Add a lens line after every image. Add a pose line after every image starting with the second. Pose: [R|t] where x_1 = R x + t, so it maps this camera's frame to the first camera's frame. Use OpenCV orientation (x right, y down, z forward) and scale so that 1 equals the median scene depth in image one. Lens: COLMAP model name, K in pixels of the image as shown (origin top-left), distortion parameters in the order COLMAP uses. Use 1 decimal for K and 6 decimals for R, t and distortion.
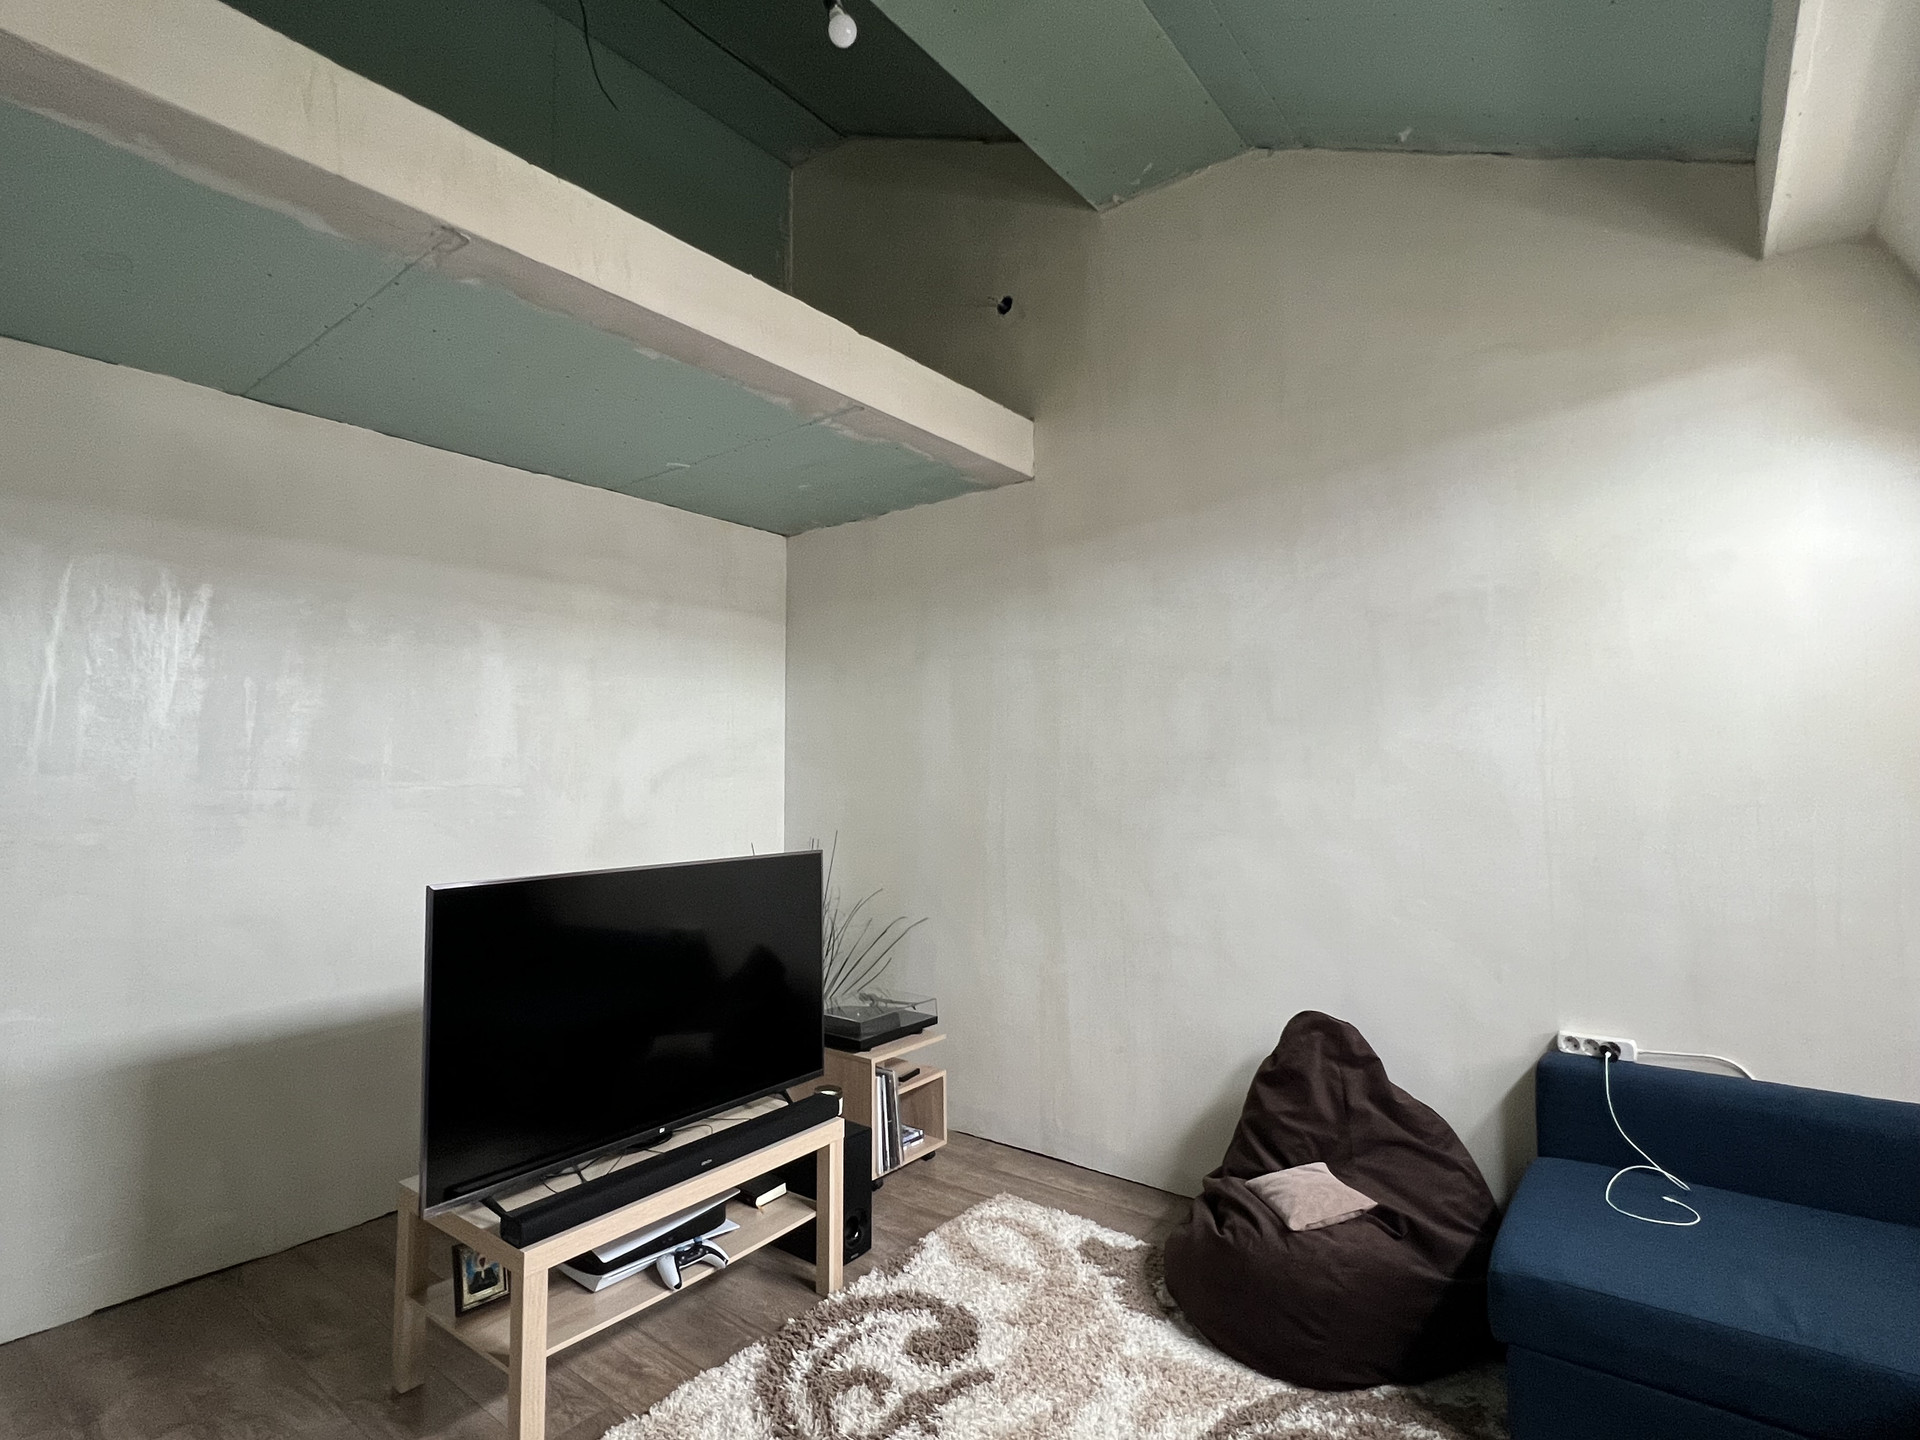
lens RADIAL K [[955.7, 0, 965.0], [0, 955.7, 708.8], [0, 0, 1]] dist [-0.000324, -0.000047]
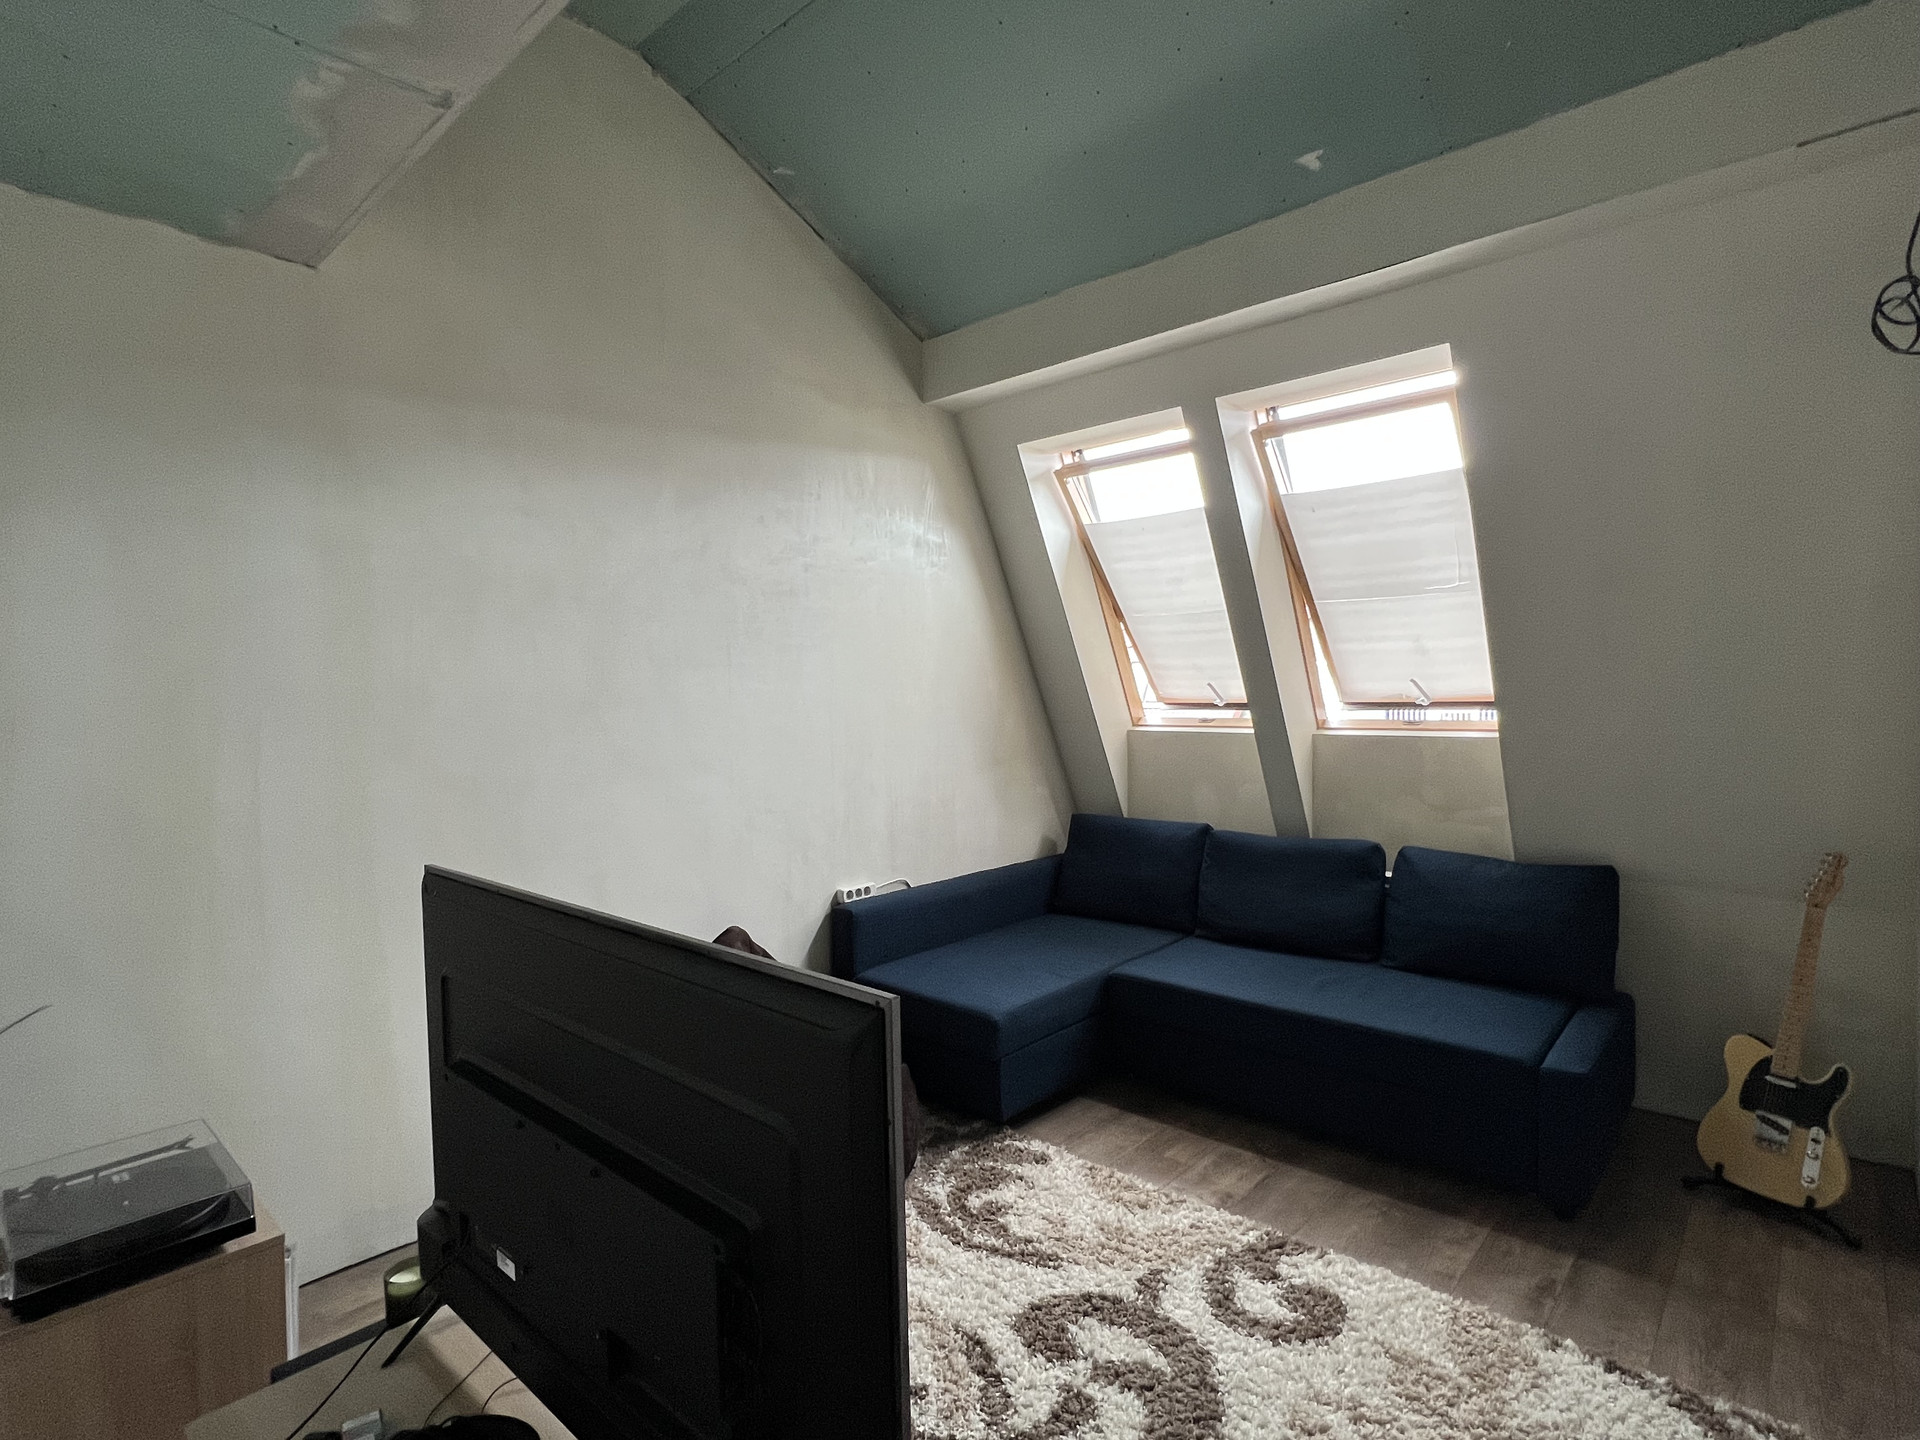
lens RADIAL K [[955.5, 0, 954.9], [0, 955.5, 719.2], [0, 0, 1]] dist [0.002595, -0.000805]
pose [[0.083092, -0.022788, 0.996281, -0.688872], [-0.051916, 0.998282, 0.027164, 0.029437], [-0.995189, -0.053980, 0.081766, 0.635073]]
